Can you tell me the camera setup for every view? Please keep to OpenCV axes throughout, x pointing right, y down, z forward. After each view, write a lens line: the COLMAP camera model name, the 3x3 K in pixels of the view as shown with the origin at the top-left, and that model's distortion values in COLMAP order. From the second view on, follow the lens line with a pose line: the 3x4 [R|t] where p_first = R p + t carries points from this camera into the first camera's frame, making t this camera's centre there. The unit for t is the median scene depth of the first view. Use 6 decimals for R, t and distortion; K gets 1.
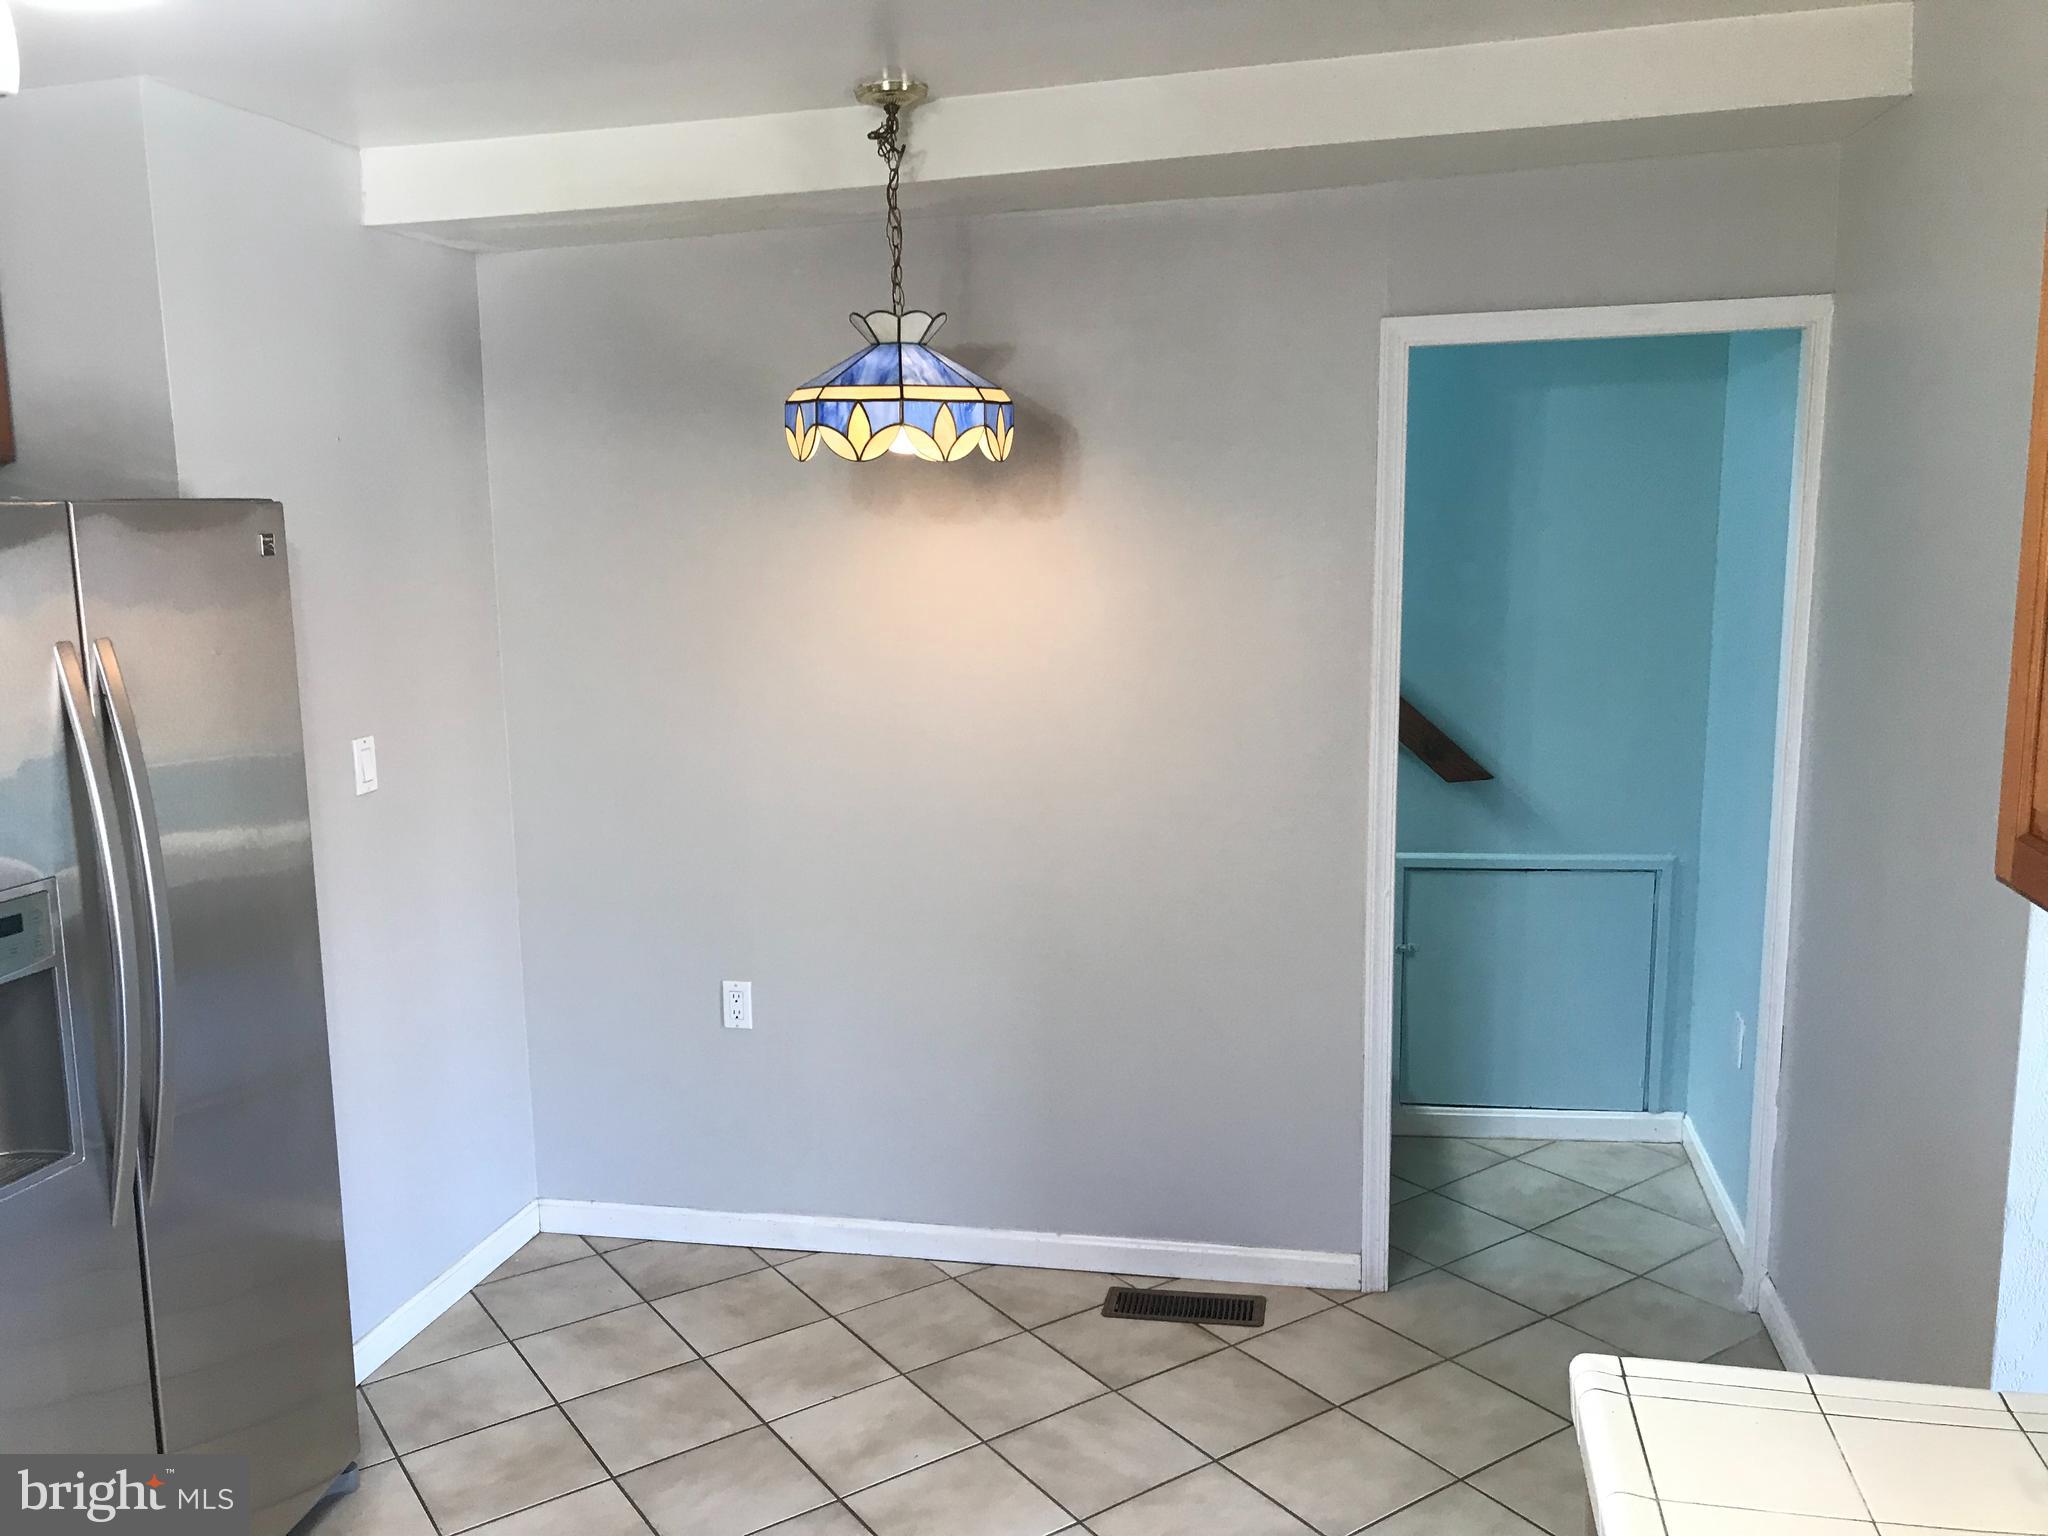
lens RADIAL K [[1705.6, 0, 1014.1], [0, 1705.6, 771.6], [0, 0, 1]] dist [0.038781, -0.043498]
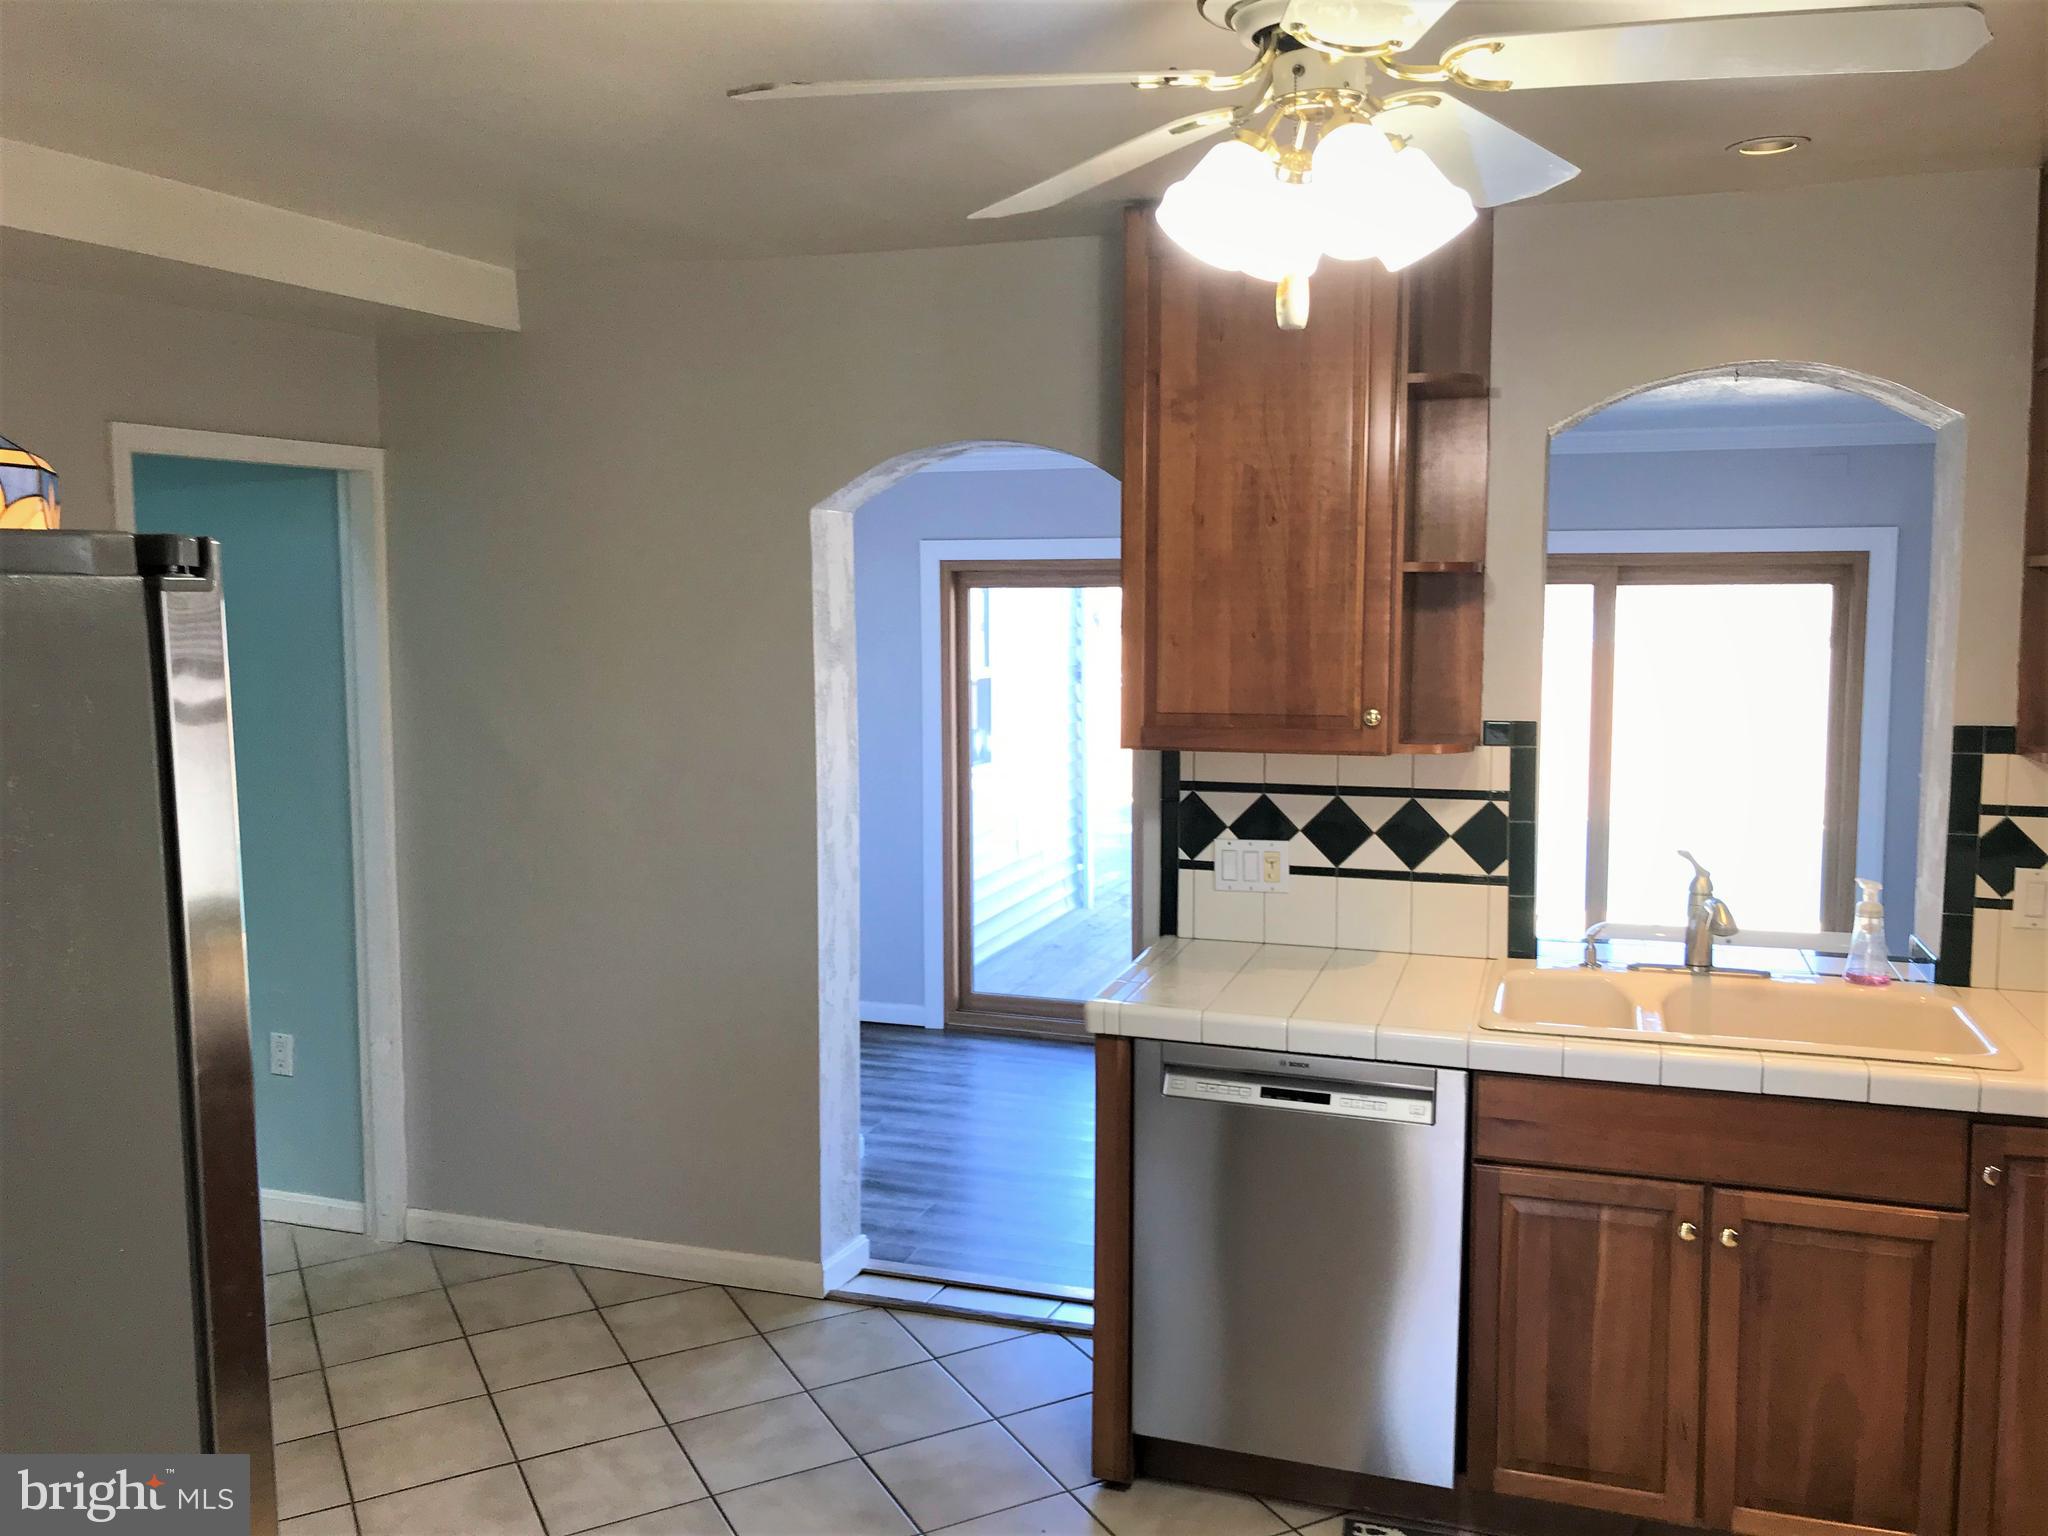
lens RADIAL K [[1705.6, 0, 1025.2], [0, 1705.6, 764.5], [0, 0, 1]] dist [0.038781, -0.043498]
pose [[0.095621, -0.082069, 0.992029, -0.828099], [0.164042, 0.984269, 0.065615, -0.041282], [-0.981808, 0.156460, 0.107580, 0.404692]]
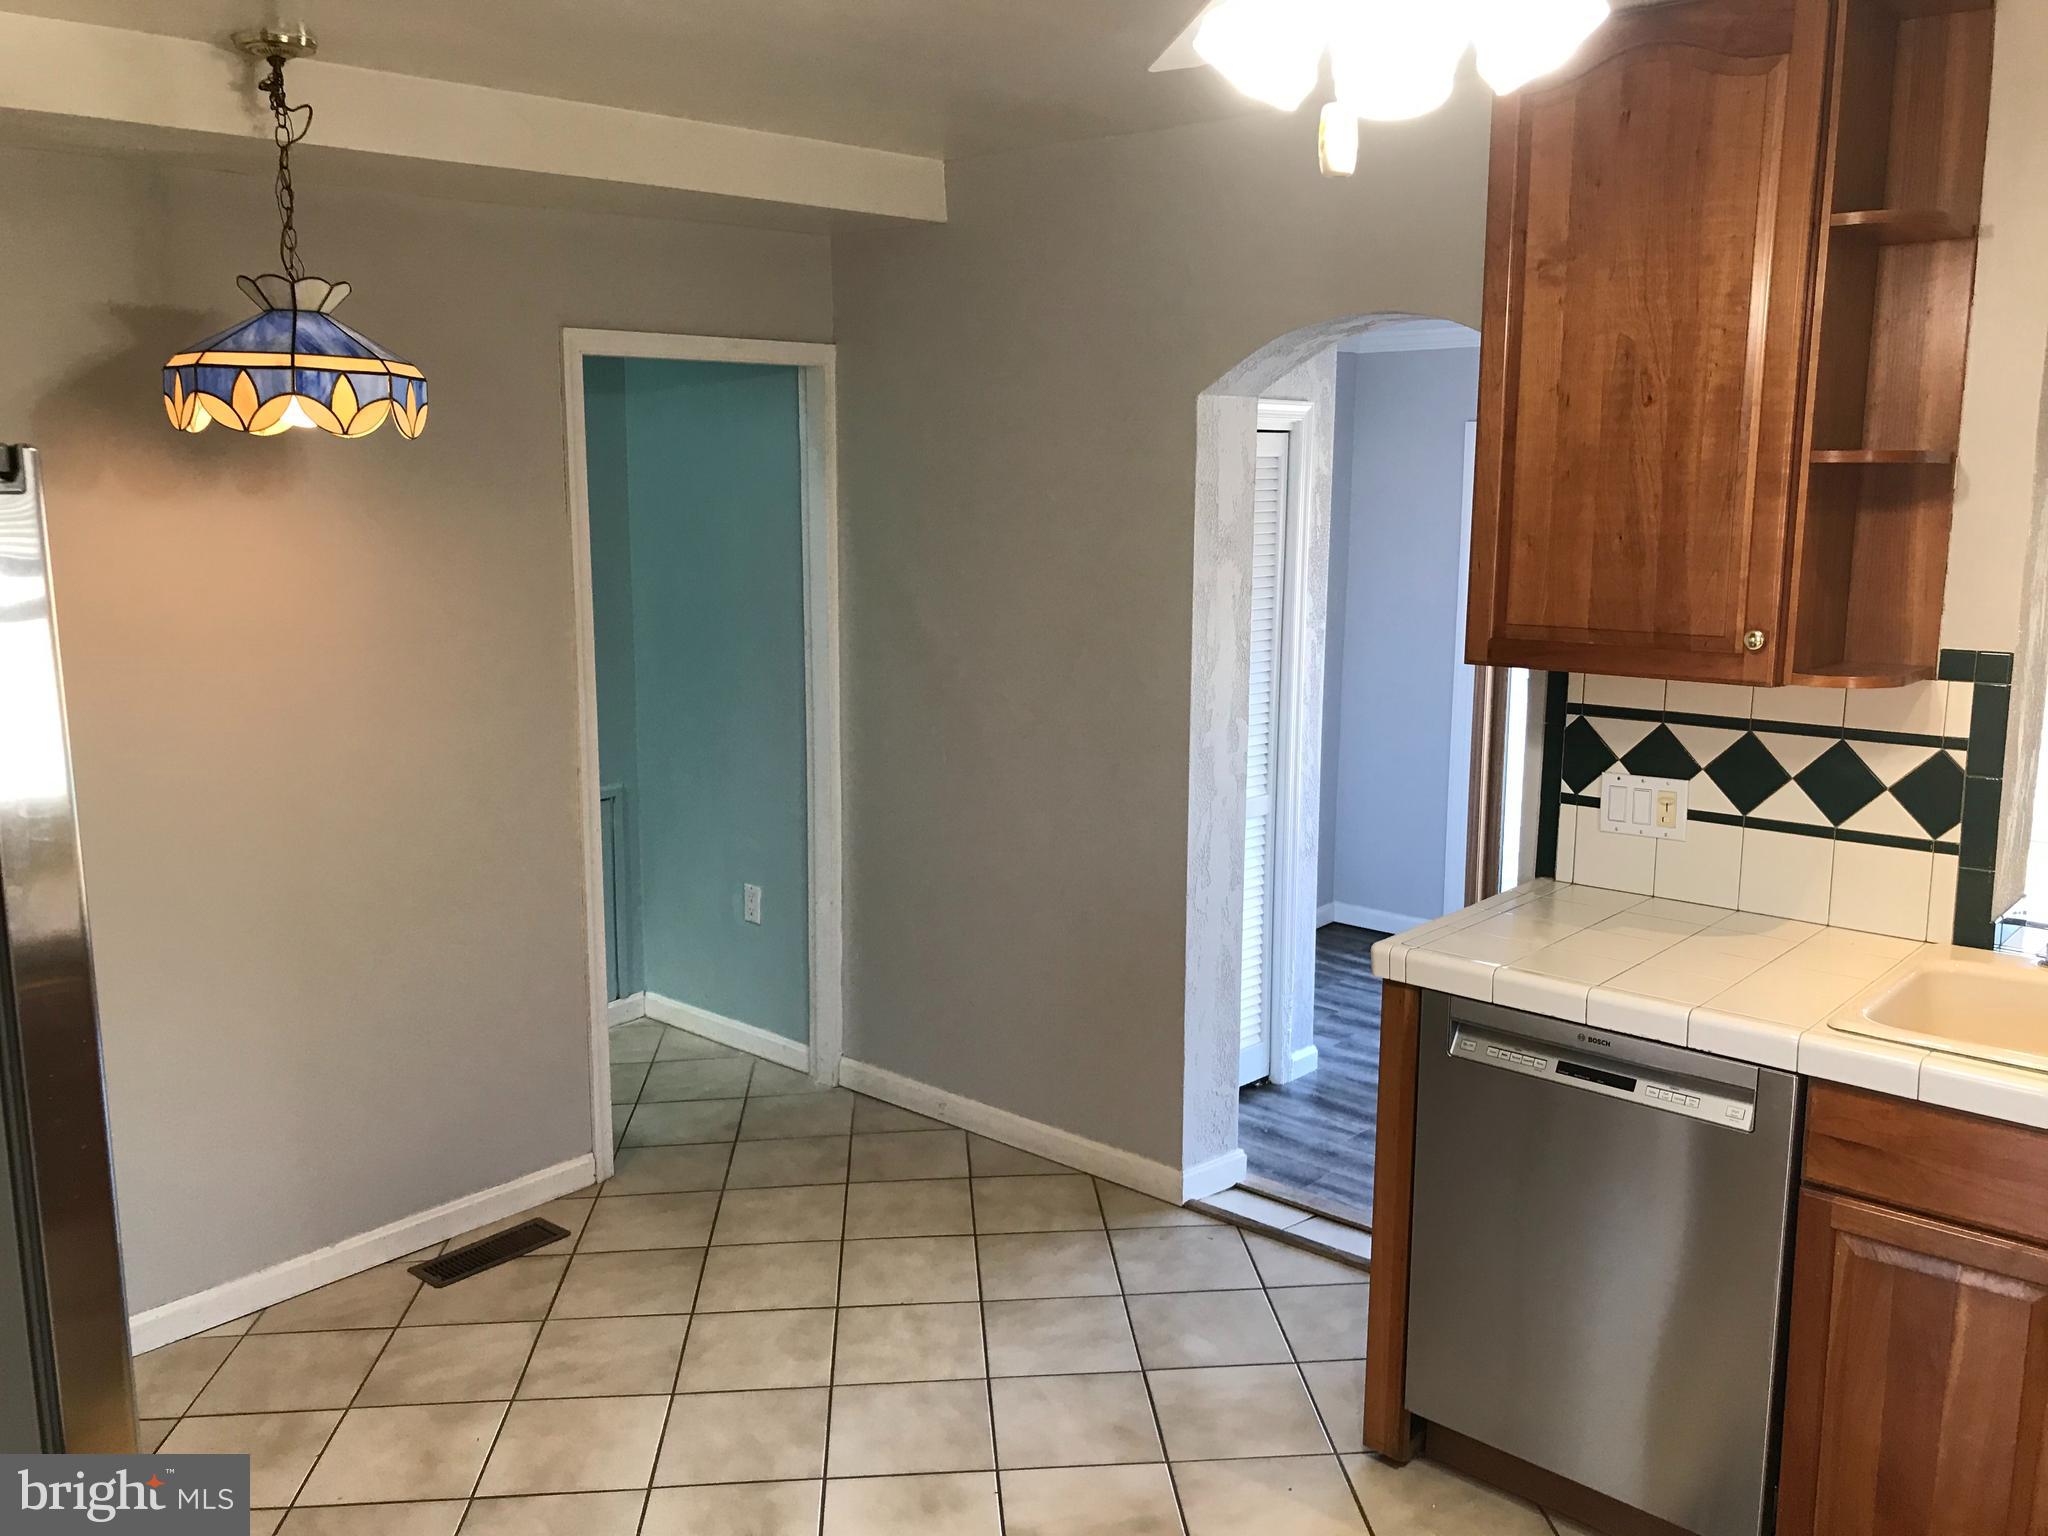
lens RADIAL K [[1705.6, 0, 1015.7], [0, 1705.6, 771.3], [0, 0, 1]] dist [0.038781, -0.043498]
pose [[0.488598, -0.130266, 0.862730, -0.710718], [0.134415, 0.988226, 0.073091, -0.014767], [-0.862093, 0.080252, 0.500355, 0.199404]]
